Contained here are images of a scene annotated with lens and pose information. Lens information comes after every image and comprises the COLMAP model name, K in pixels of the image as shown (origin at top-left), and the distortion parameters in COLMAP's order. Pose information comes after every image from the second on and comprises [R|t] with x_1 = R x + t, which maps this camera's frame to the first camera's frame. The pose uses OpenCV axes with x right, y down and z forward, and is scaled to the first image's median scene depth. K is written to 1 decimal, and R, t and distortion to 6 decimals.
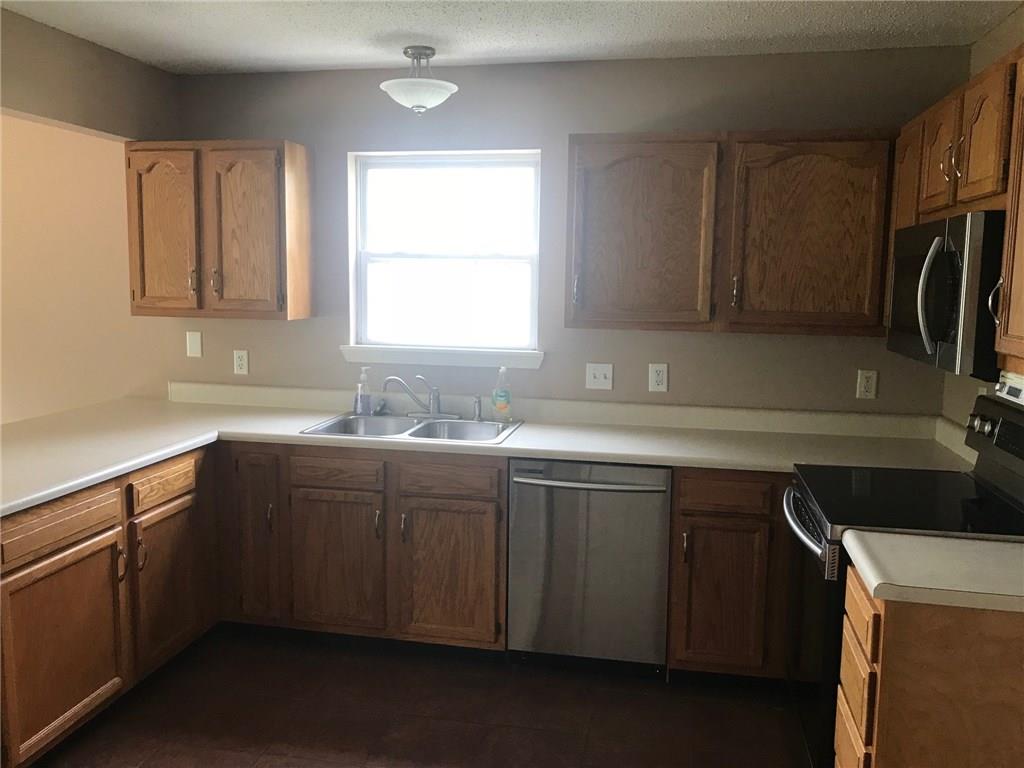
lens RADIAL K [[858.2, 0, 506.3], [0, 858.2, 384.5], [0, 0, 1]] dist [0.042717, -0.044656]
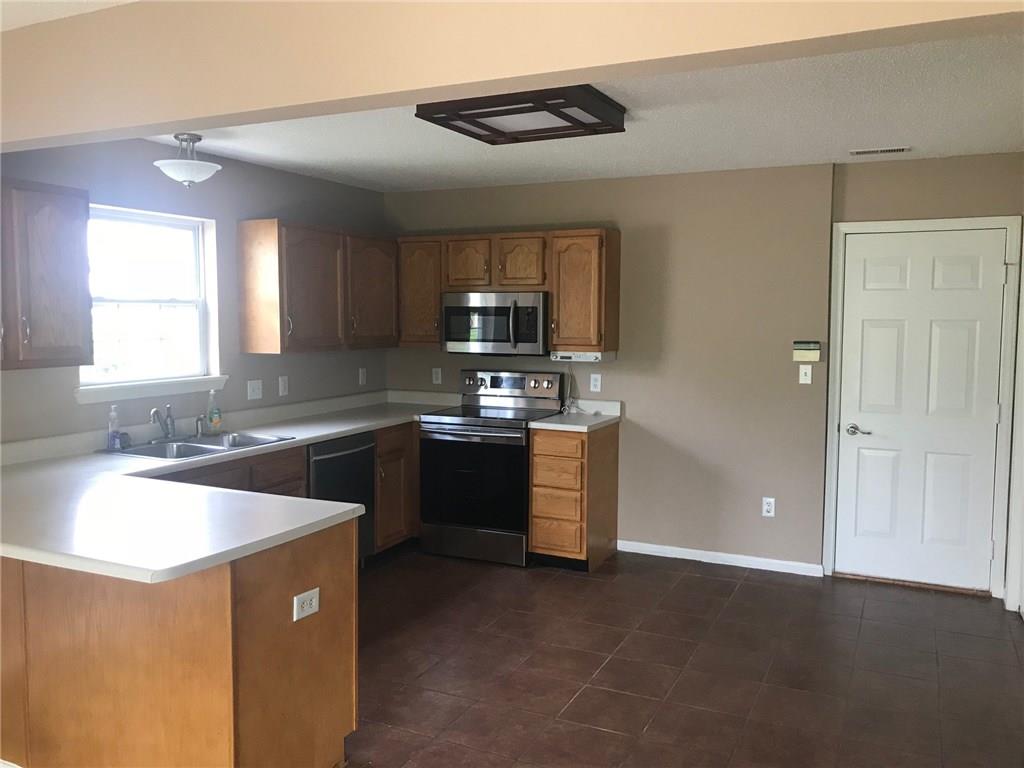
lens RADIAL K [[858.2, 0, 506.6], [0, 858.2, 381.7], [0, 0, 1]] dist [0.042717, -0.044656]
pose [[0.234088, -0.091564, 0.967894, -1.134420], [0.120303, 0.990632, 0.064620, -0.062950], [-0.964743, 0.101314, 0.242911, 0.286907]]
